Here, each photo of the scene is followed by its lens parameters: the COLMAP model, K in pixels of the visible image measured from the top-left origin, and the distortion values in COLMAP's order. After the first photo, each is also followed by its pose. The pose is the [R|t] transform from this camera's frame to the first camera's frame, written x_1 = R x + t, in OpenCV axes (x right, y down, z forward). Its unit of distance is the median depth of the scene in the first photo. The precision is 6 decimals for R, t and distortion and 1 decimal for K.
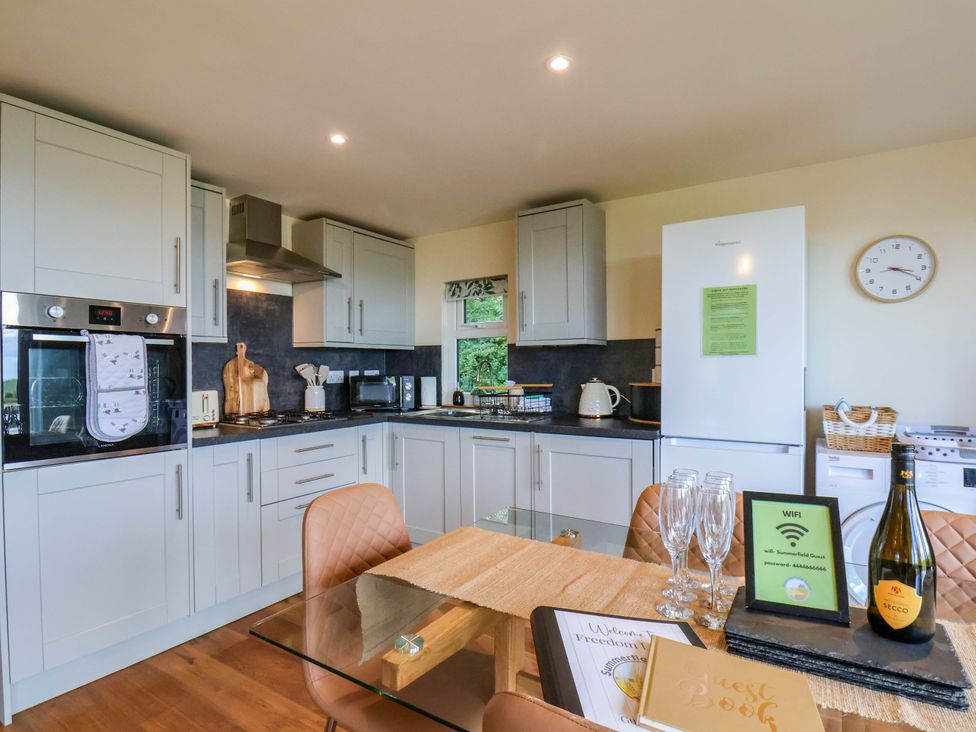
lens RADIAL K [[513.6, 0, 481.2], [0, 513.6, 371.8], [0, 0, 1]] dist [-0.004129, -0.005370]
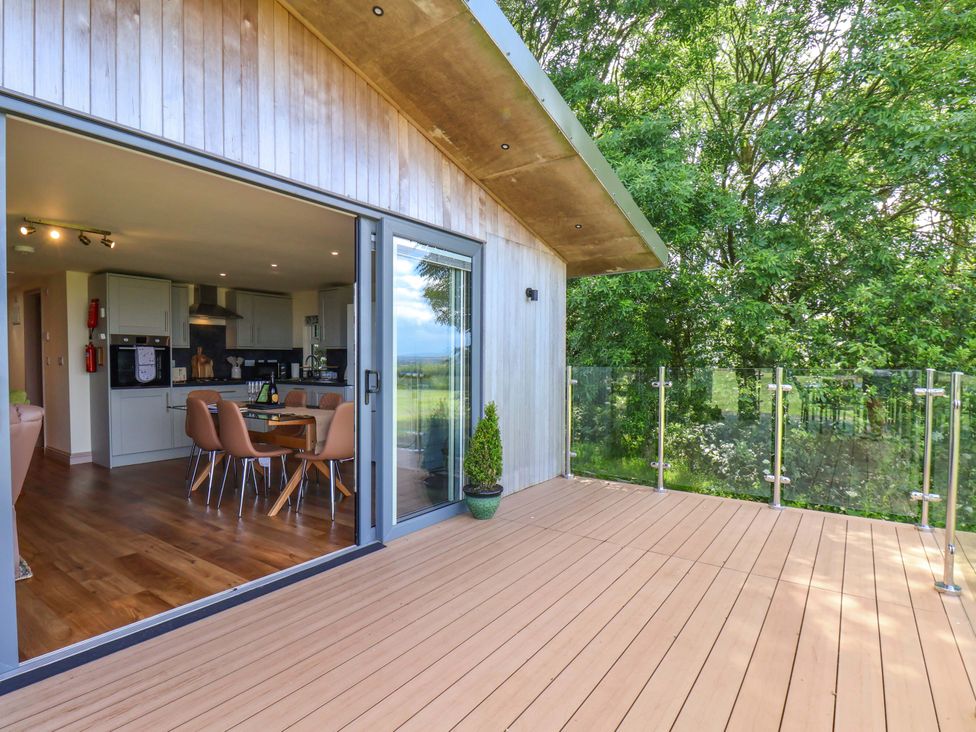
lens RADIAL K [[513.6, 0, 495.4], [0, 513.6, 371.3], [0, 0, 1]] dist [-0.004129, -0.005370]
pose [[0.999446, 0.004860, -0.032922, 0.903934], [-0.004438, 0.999907, 0.012873, 0.014665], [0.032982, -0.012720, 0.999375, -1.213900]]
